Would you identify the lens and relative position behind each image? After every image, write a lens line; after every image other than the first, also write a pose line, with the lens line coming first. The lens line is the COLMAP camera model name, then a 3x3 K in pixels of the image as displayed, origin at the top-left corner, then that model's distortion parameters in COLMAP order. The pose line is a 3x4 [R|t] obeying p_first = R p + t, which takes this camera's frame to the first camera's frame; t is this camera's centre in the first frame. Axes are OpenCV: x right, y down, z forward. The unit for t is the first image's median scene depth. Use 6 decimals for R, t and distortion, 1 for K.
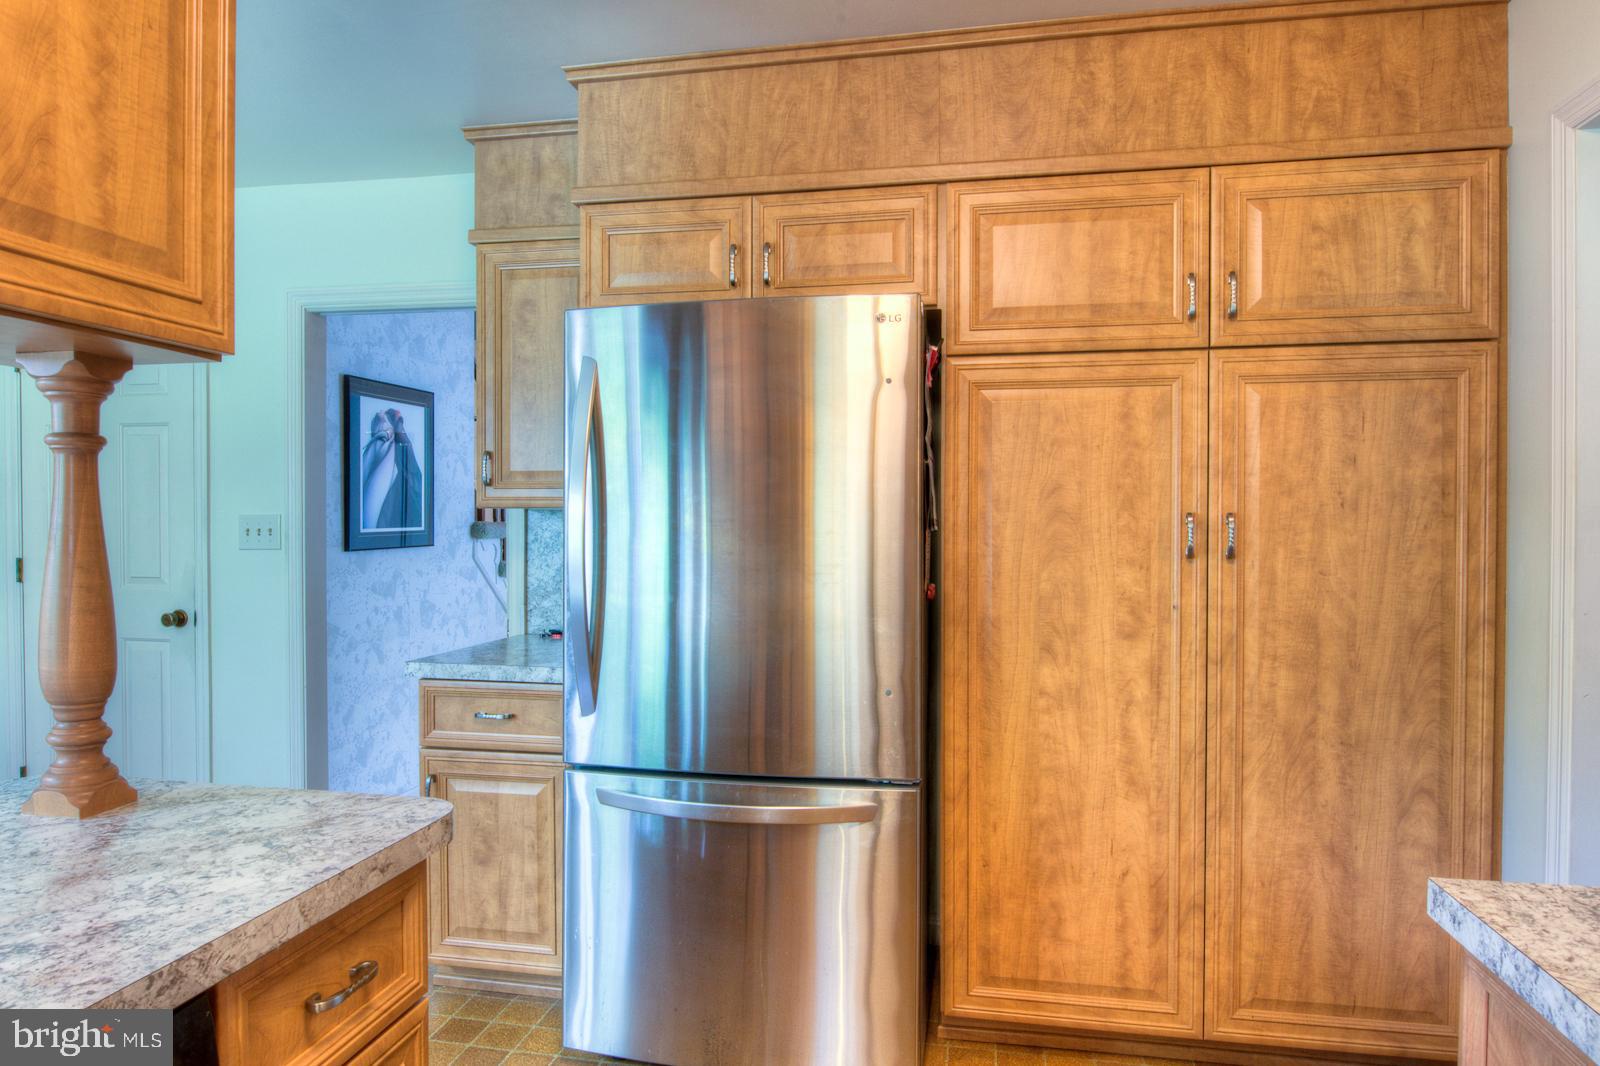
lens RADIAL K [[962.8, 0, 801.9], [0, 962.8, 523.7], [0, 0, 1]] dist [-0.012739, -0.006243]
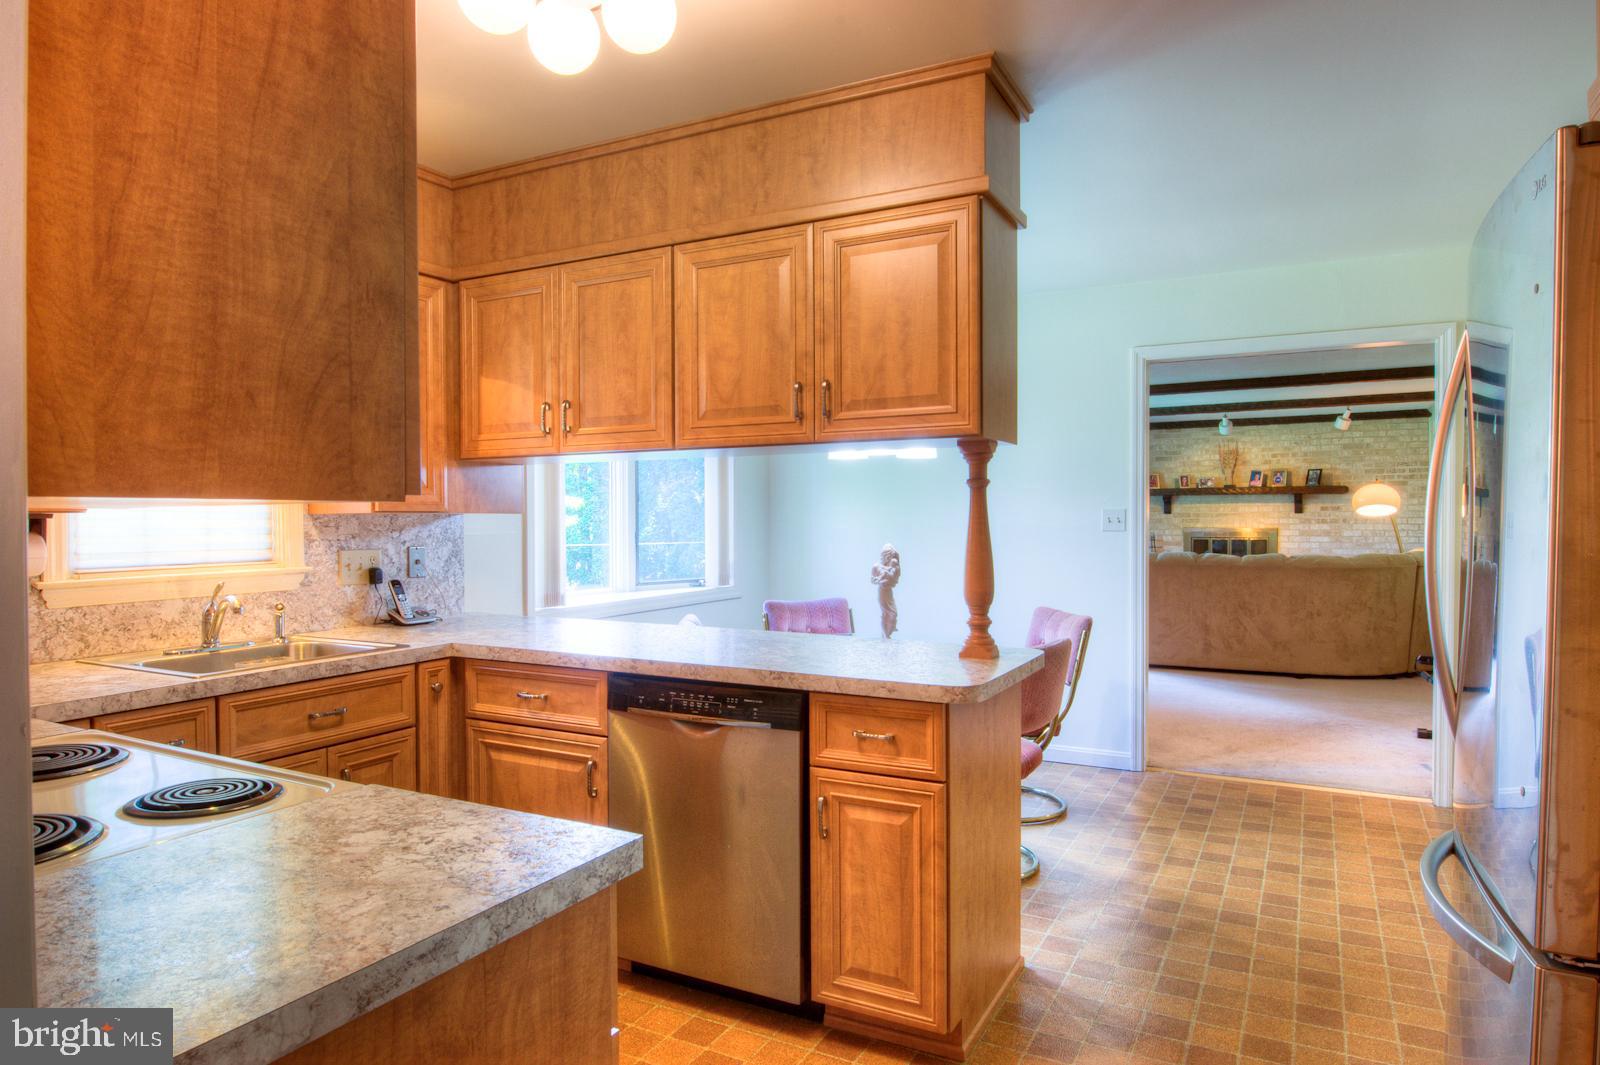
lens RADIAL K [[962.8, 0, 790.2], [0, 962.8, 534.3], [0, 0, 1]] dist [-0.012739, -0.006243]
pose [[-0.290070, 0.013913, -0.956904, 1.606646], [-0.002665, 0.999879, 0.015346, -0.004638], [0.957002, 0.007002, -0.289998, 1.406653]]
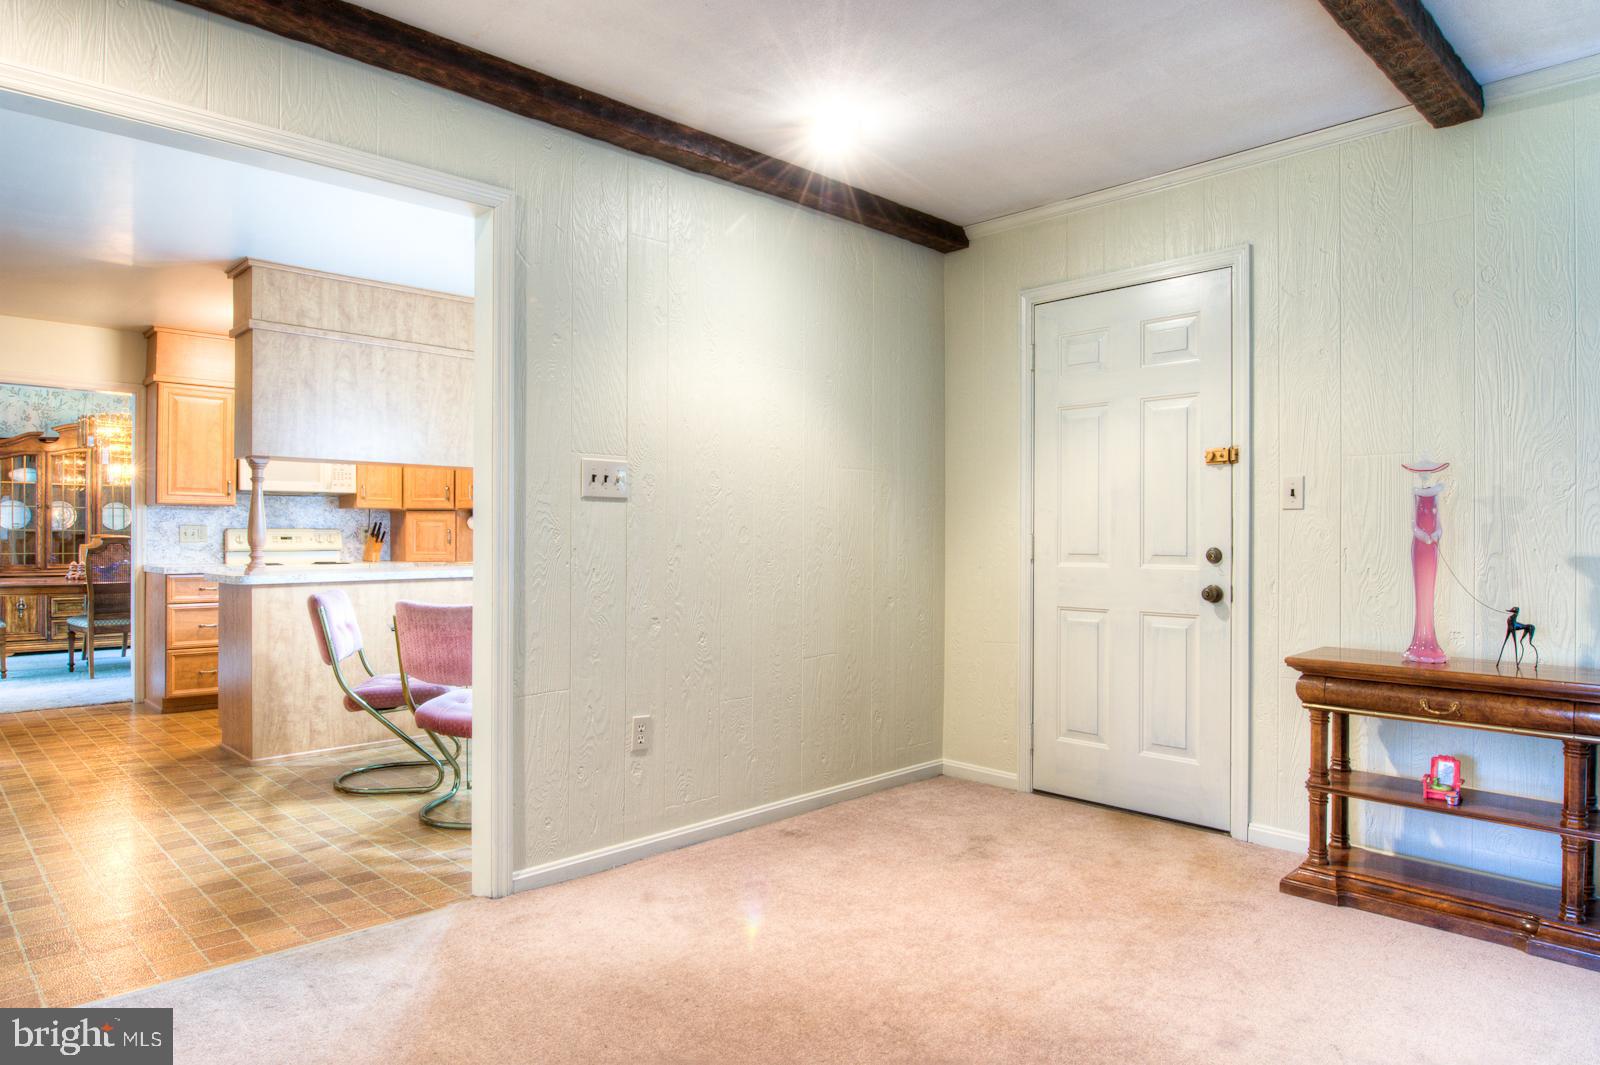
lens RADIAL K [[962.8, 0, 798.7], [0, 962.8, 533.0], [0, 0, 1]] dist [-0.012739, -0.006243]
pose [[-0.828963, -0.002875, 0.559297, -5.467097], [0.001601, 0.999970, 0.007514, 0.119637], [-0.559302, 0.007124, -0.828934, 3.445545]]
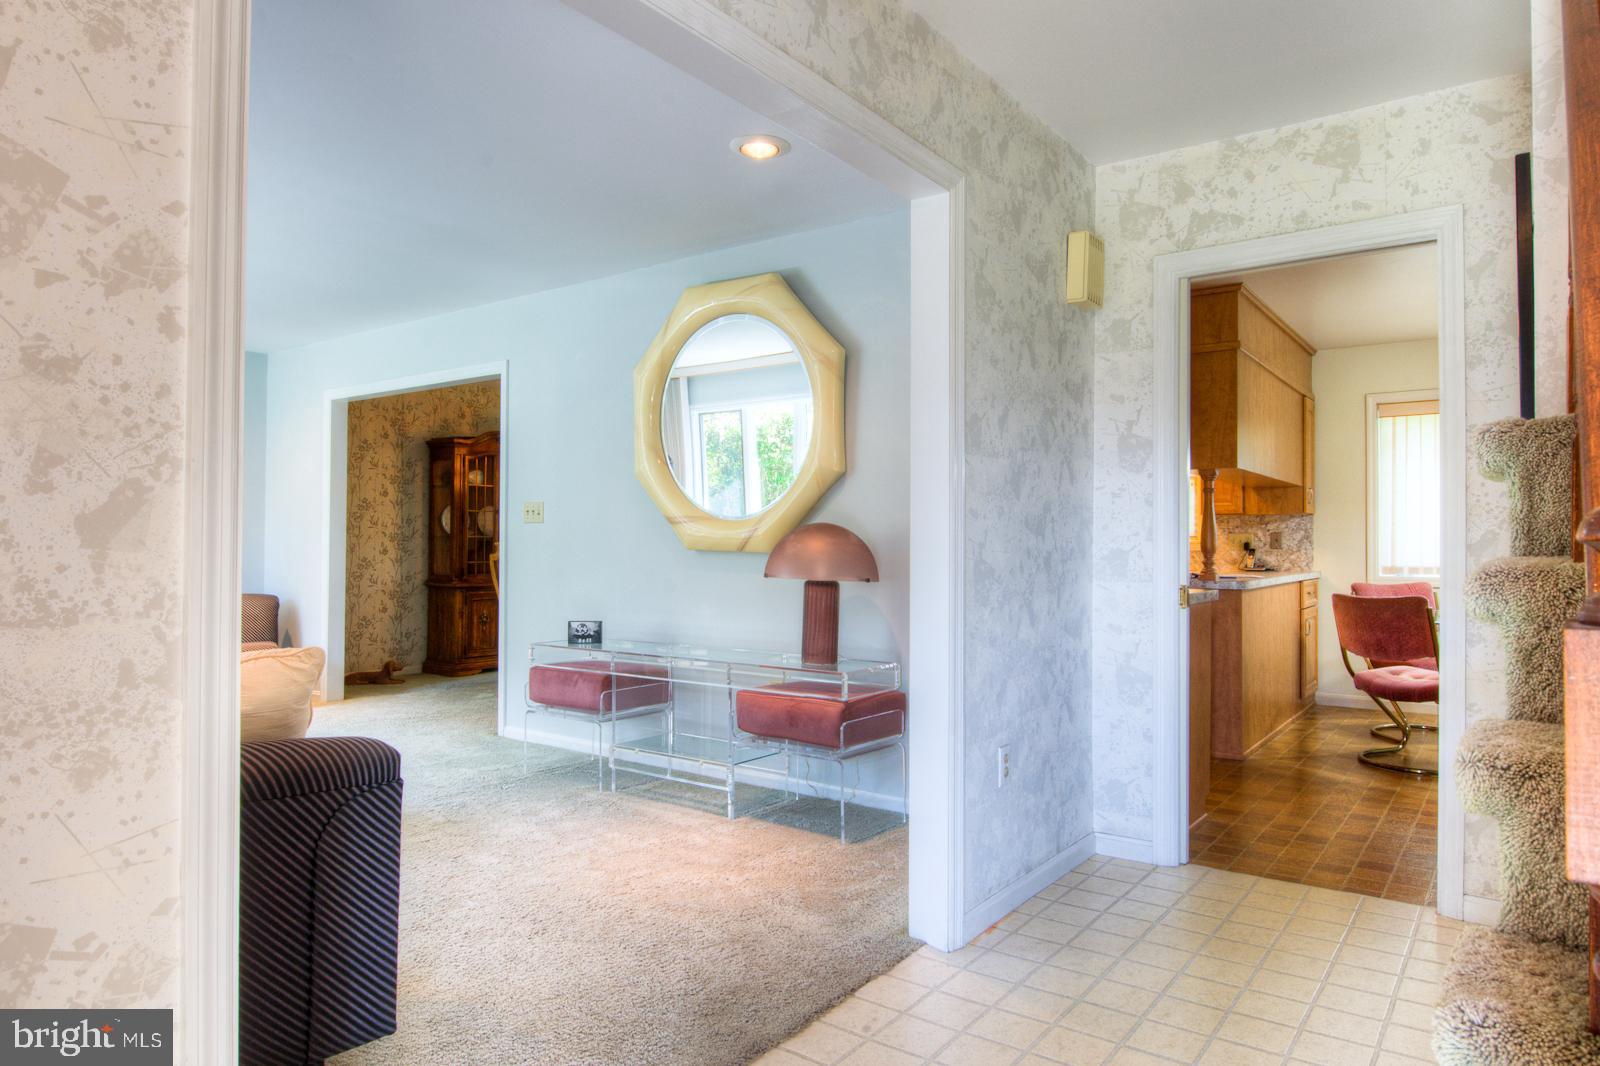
lens RADIAL K [[962.8, 0, 801.1], [0, 962.8, 534.6], [0, 0, 1]] dist [-0.012739, -0.006243]
pose [[-0.903594, -0.000908, 0.428390, -1.086351], [-0.001978, 0.999996, -0.002052, 0.125374], [-0.428386, -0.002701, -0.903592, 6.295023]]
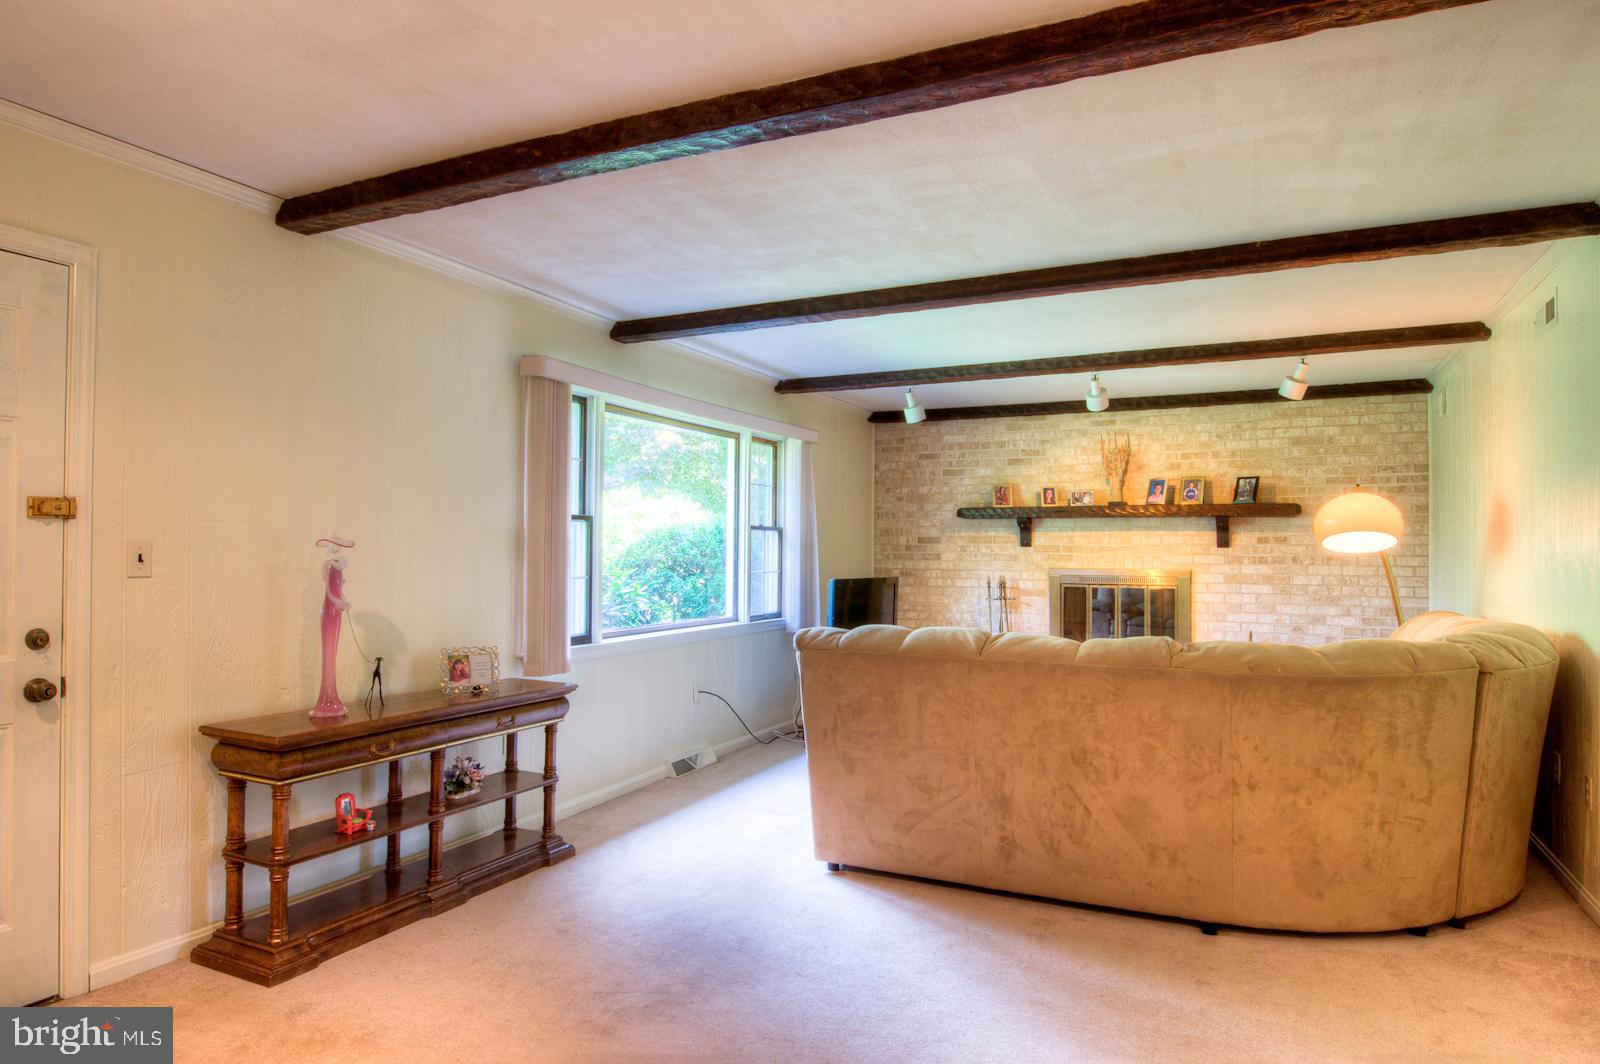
lens RADIAL K [[962.8, 0, 787.2], [0, 962.8, 532.7], [0, 0, 1]] dist [-0.012739, -0.006243]
pose [[-0.243846, -0.021537, -0.969575, -2.880153], [-0.011760, 0.999746, -0.019250, -0.026553], [0.969743, 0.006709, -0.244037, 2.381791]]
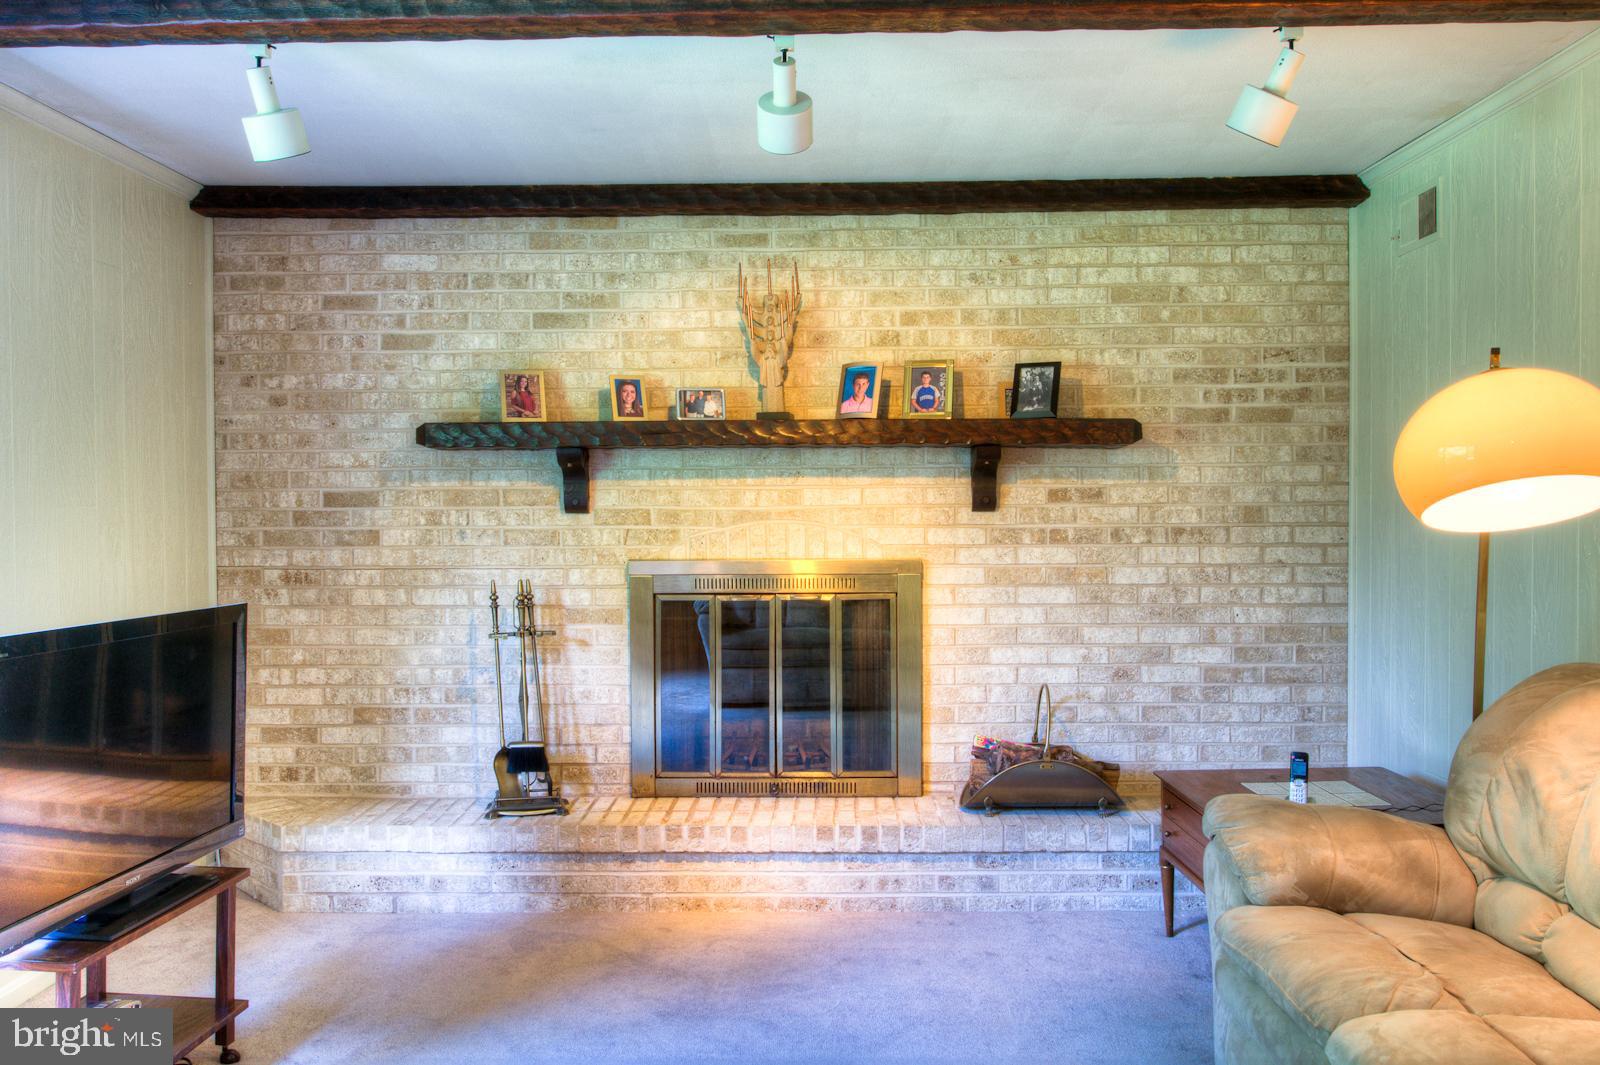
lens RADIAL K [[1302.6, 0, 794.8], [0, 1302.6, 531.6], [0, 0, 1]] dist [0.000916, 0.000687]
pose [[0.190841, 0.015112, -0.981505, -5.890567], [0.000086, 0.999881, 0.015412, -0.085369], [0.981621, -0.003025, 0.190818, 2.243819]]
